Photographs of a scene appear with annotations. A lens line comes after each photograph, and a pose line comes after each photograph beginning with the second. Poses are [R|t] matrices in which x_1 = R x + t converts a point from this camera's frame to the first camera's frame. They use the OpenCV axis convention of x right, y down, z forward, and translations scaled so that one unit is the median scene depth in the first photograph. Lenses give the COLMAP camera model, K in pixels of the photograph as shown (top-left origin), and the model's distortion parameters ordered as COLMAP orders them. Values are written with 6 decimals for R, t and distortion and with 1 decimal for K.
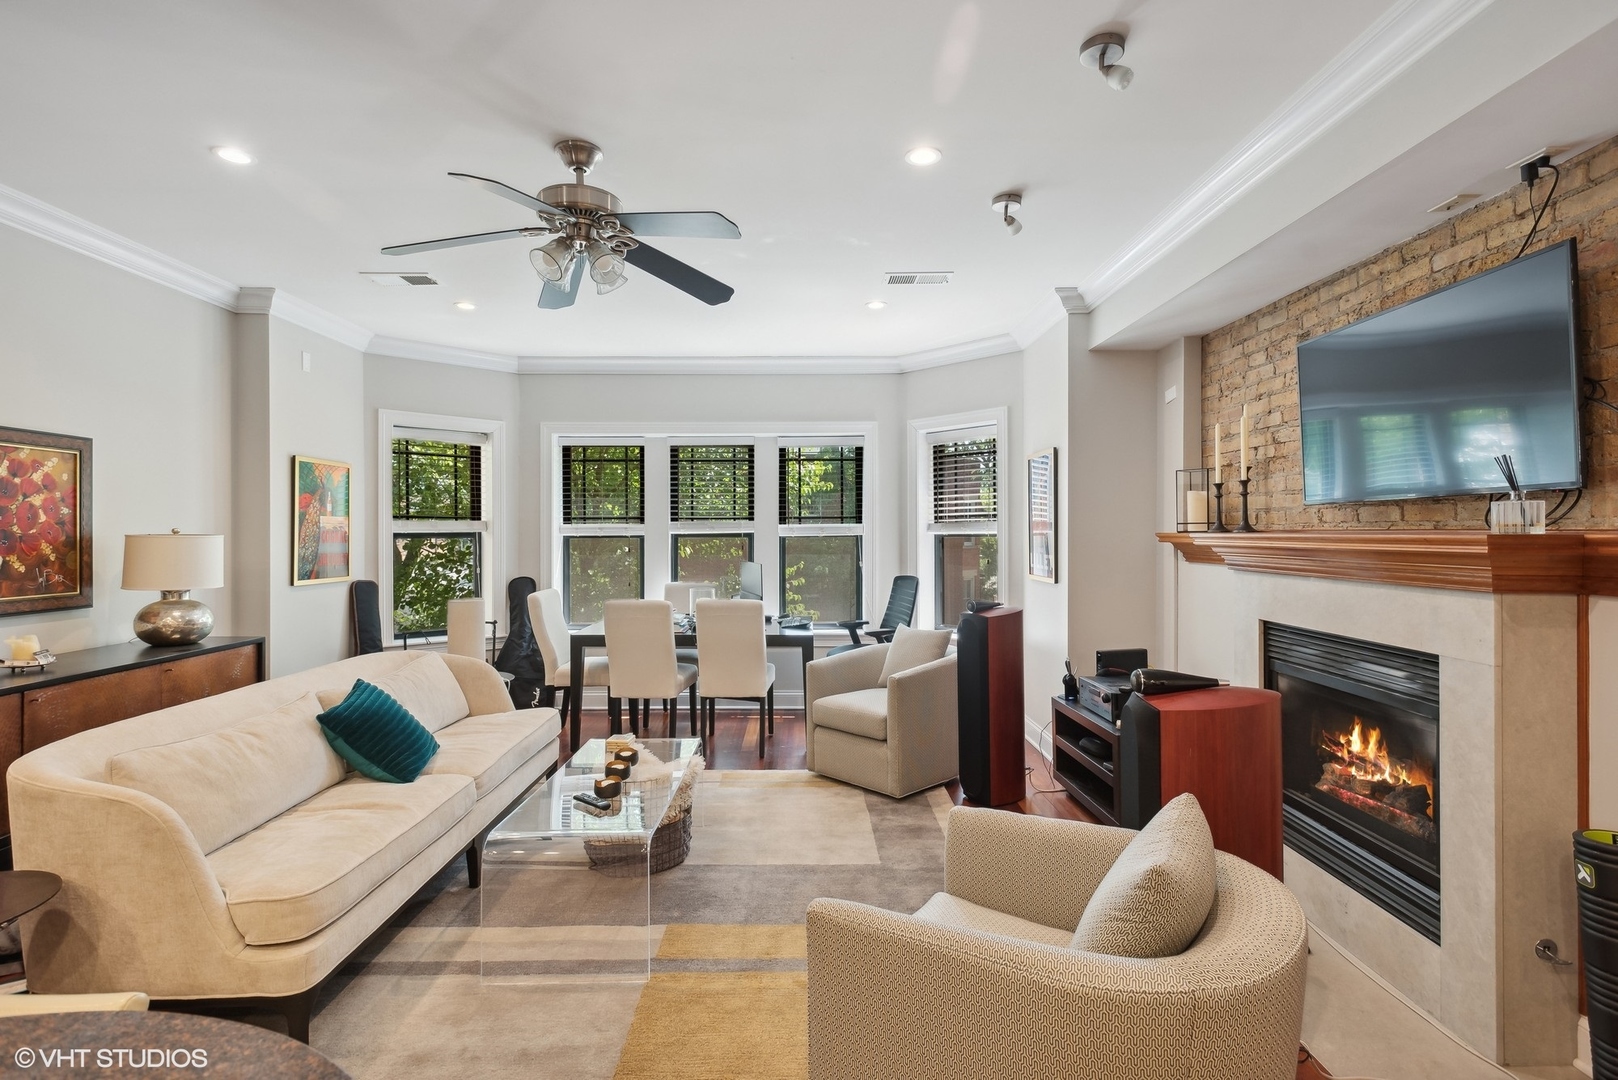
lens RADIAL K [[772.6, 0, 809.0], [0, 772.6, 540.0], [0, 0, 1]] dist [0.006789, 0.000342]
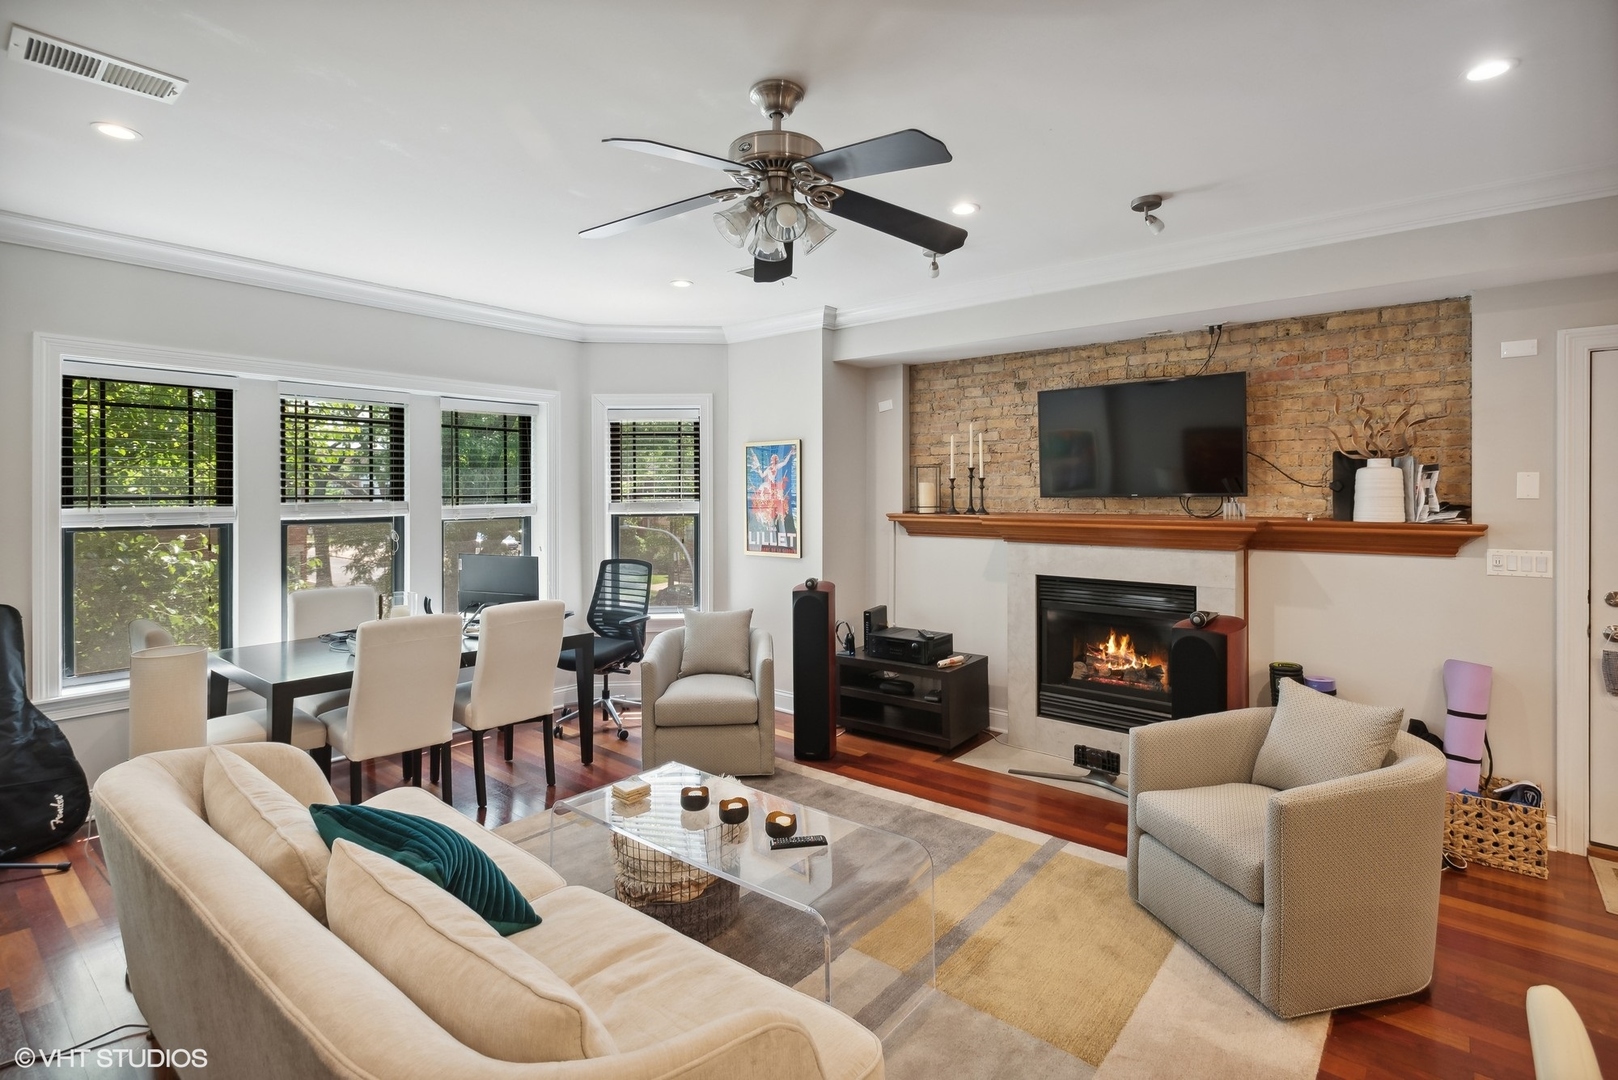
lens RADIAL K [[784.0, 0, 807.3], [0, 784.0, 457.8], [0, 0, 1]] dist [0.038381, 0.000131]
pose [[0.650703, 0.037711, 0.758396, -0.489336], [0.009806, 0.998265, -0.058052, -0.021428], [-0.759269, 0.045211, 0.649204, 0.203474]]
